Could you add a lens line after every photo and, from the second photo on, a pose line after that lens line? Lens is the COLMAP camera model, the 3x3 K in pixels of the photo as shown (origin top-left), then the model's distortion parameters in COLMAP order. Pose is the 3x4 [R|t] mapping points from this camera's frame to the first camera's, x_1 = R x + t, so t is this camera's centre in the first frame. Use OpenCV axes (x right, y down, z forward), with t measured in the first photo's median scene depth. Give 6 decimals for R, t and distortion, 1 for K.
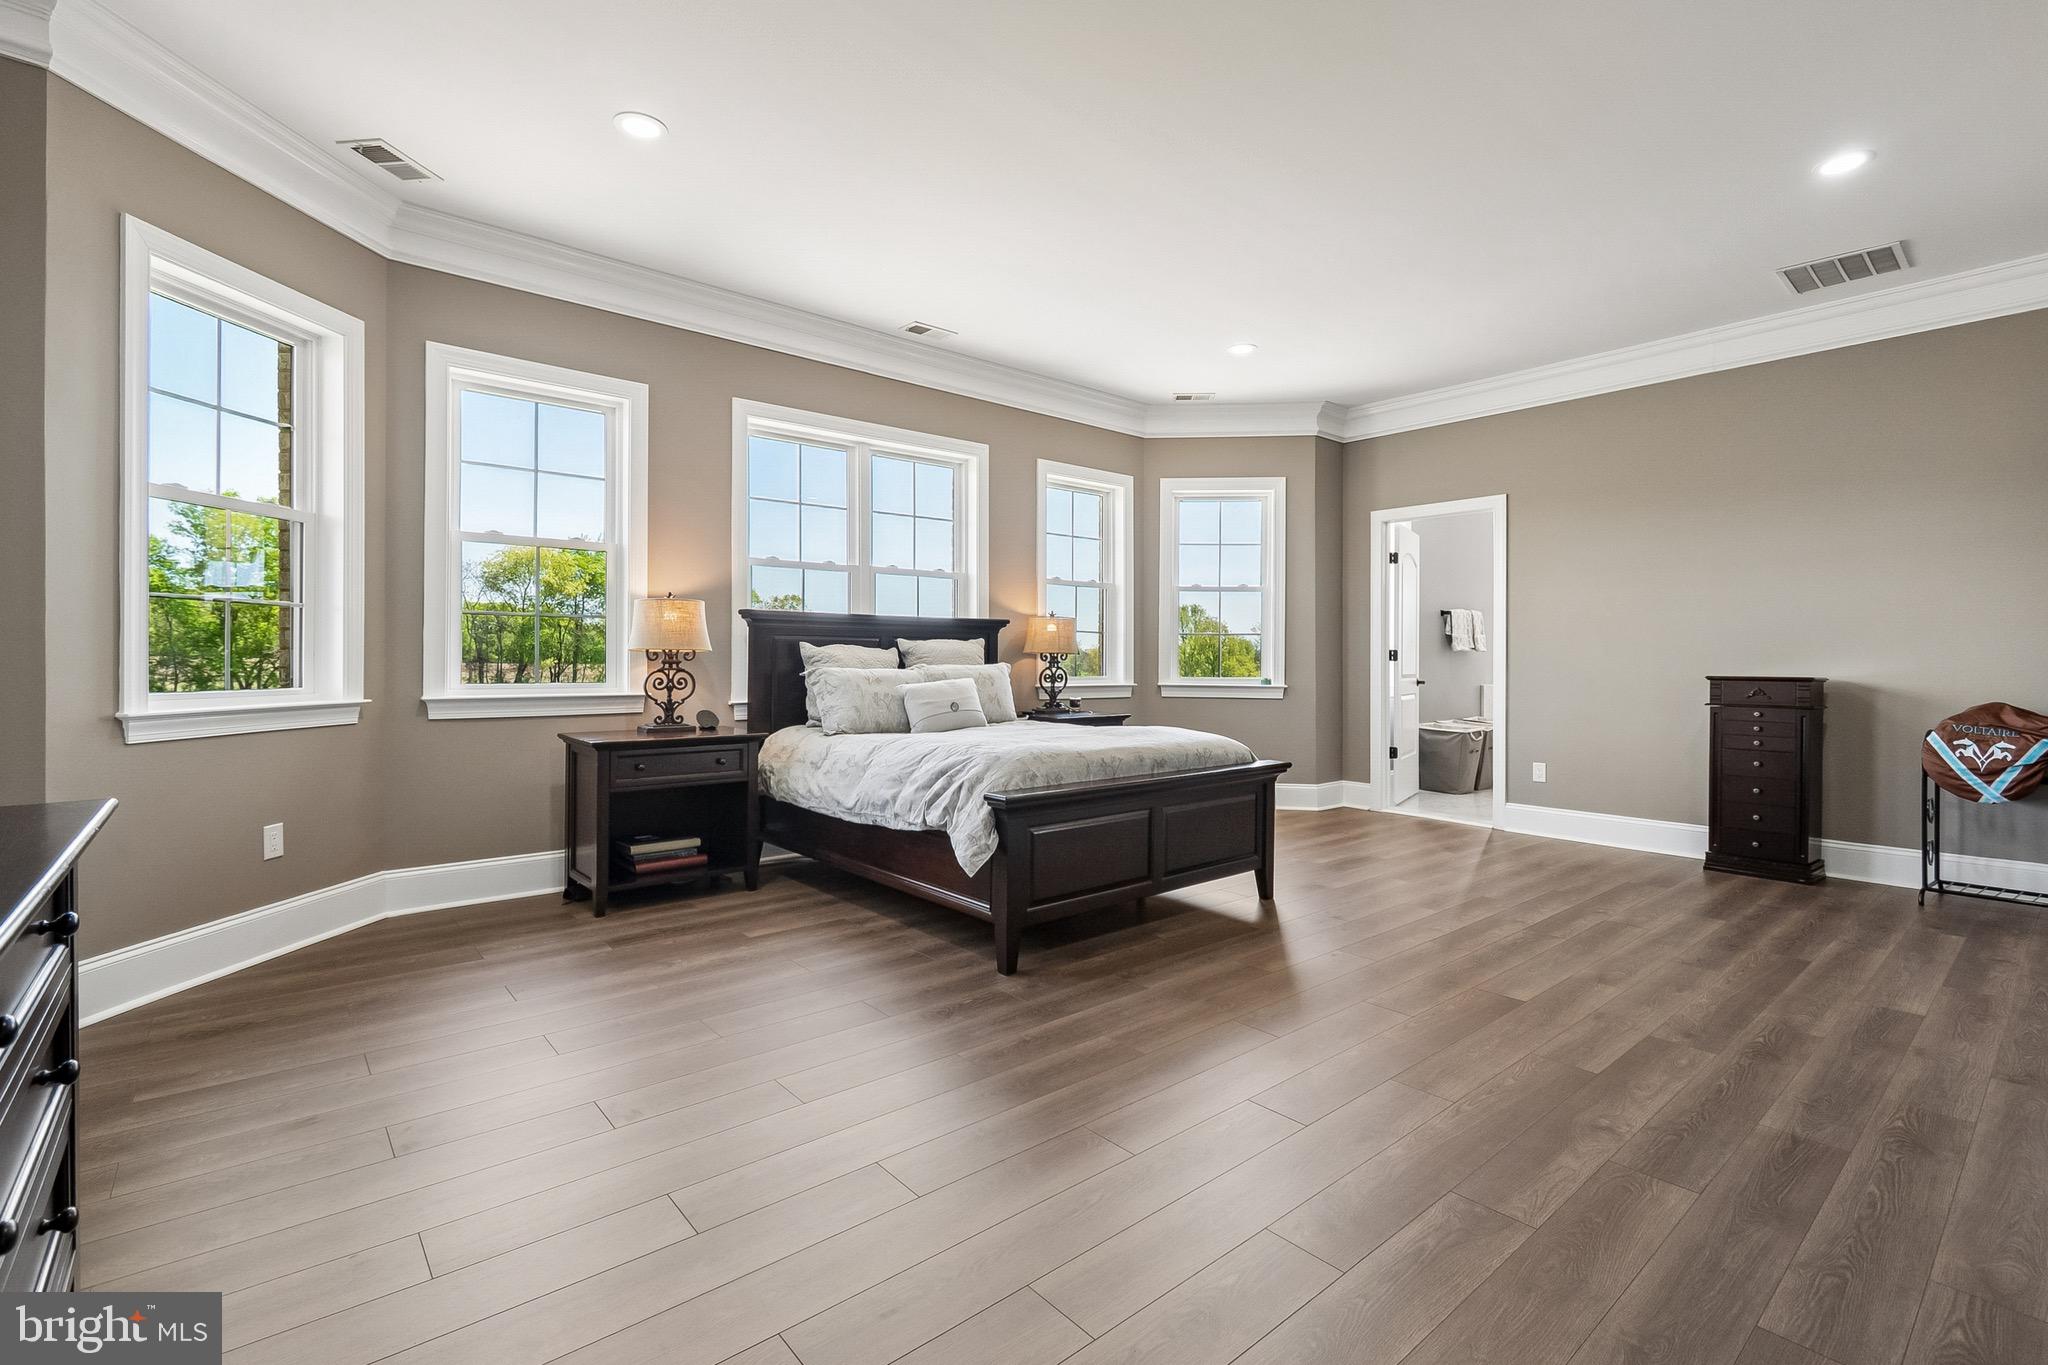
lens RADIAL K [[923.4, 0, 1025.8], [0, 923.4, 665.4], [0, 0, 1]] dist [0.009617, -0.000656]
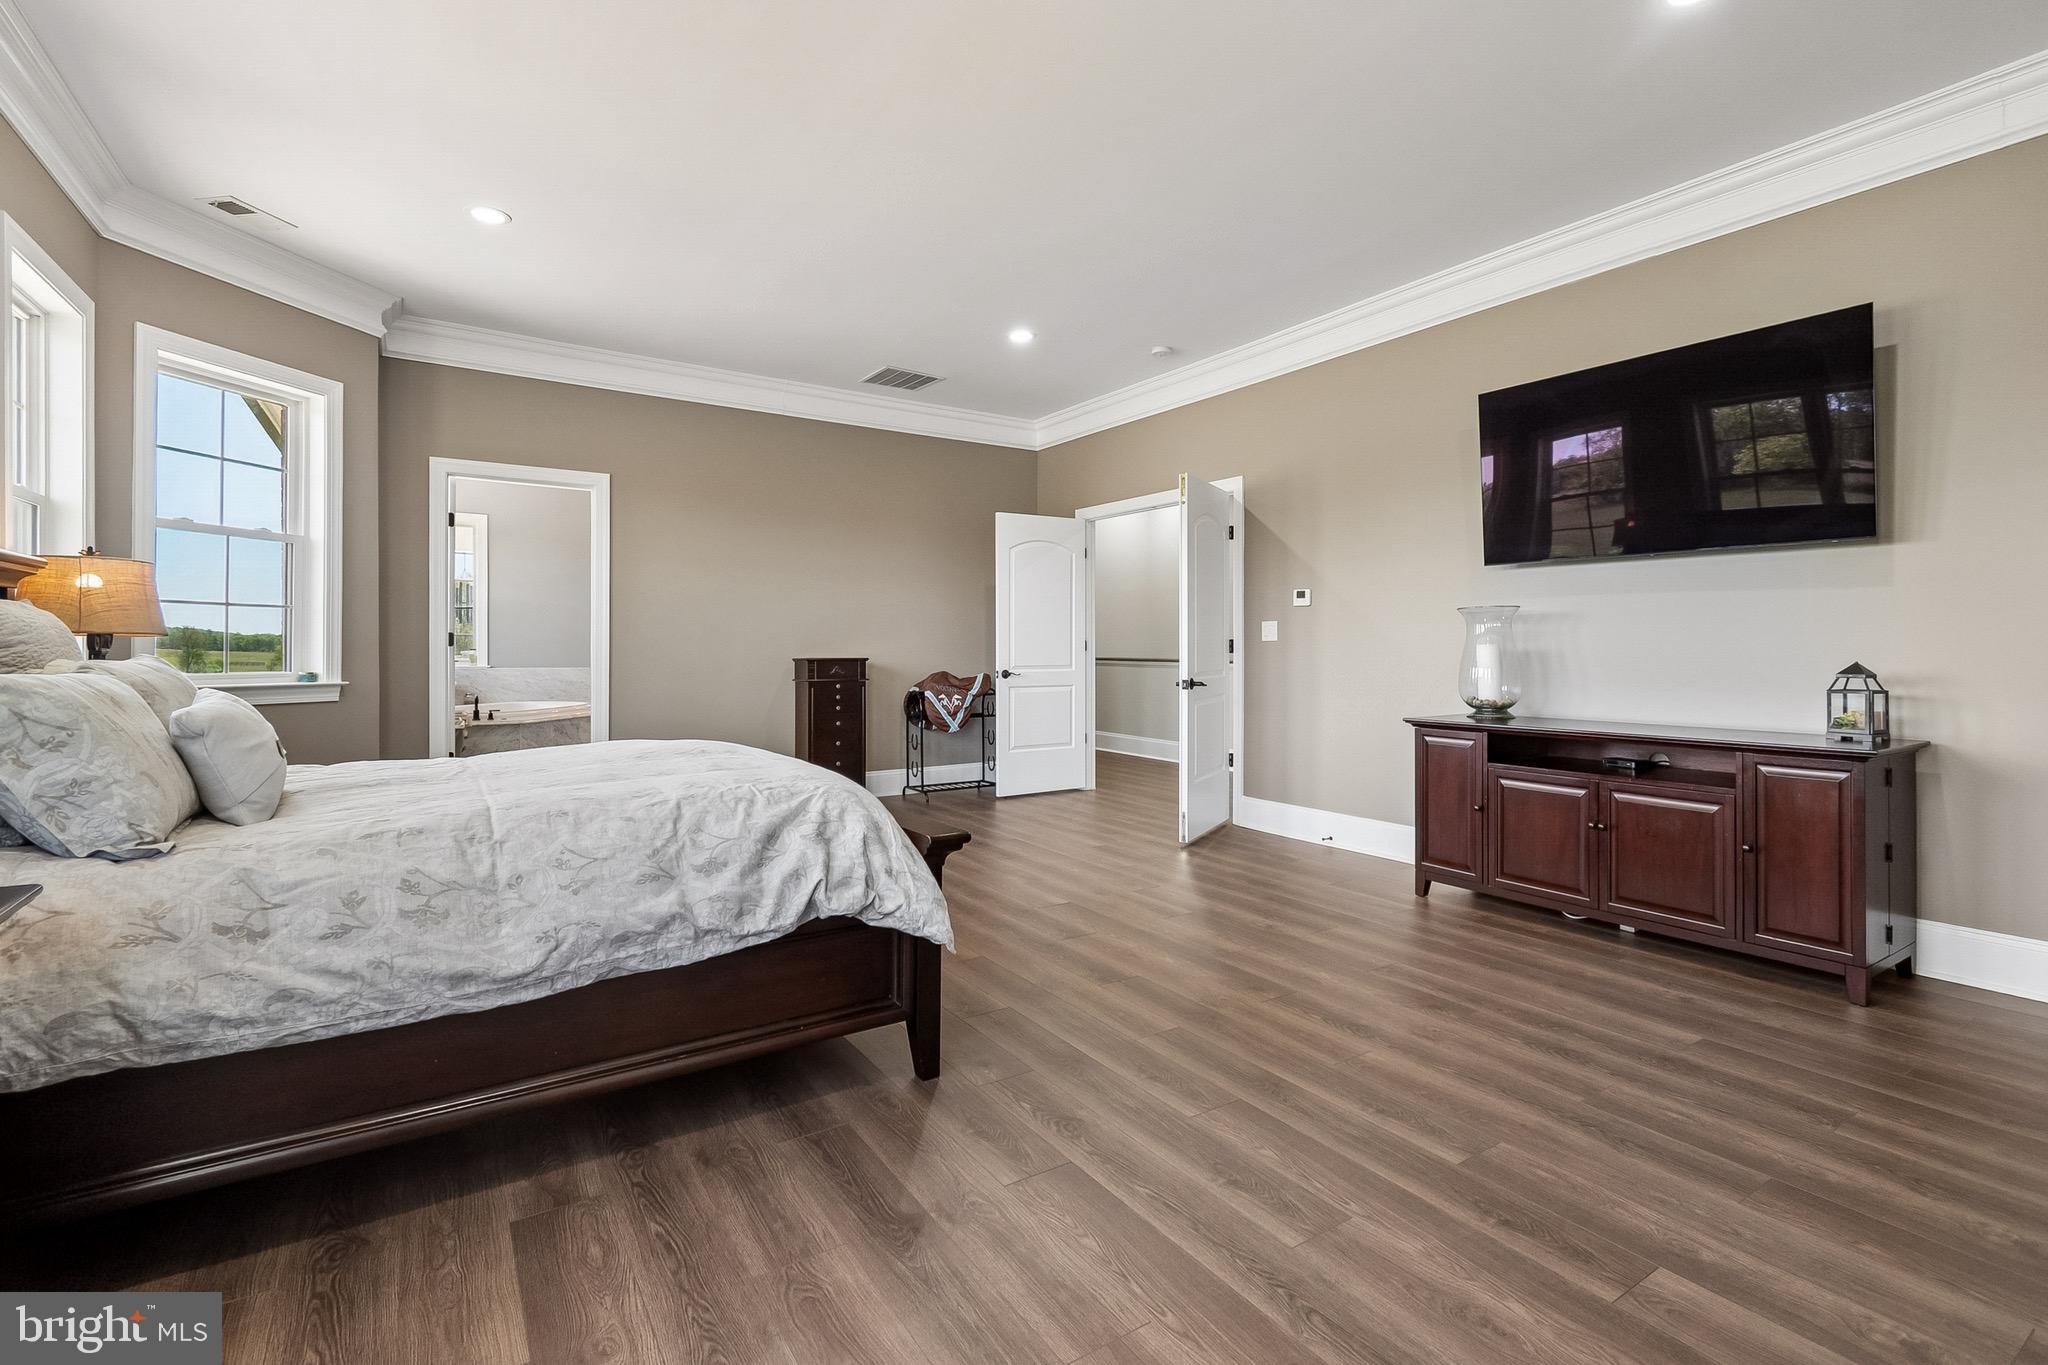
lens RADIAL K [[923.4, 0, 1039.7], [0, 923.4, 650.9], [0, 0, 1]] dist [0.009617, -0.000656]
pose [[0.119997, -0.007342, 0.992747, -0.572444], [0.003853, 0.999969, 0.006929, -0.007240], [-0.992767, 0.002994, 0.120022, 0.641090]]
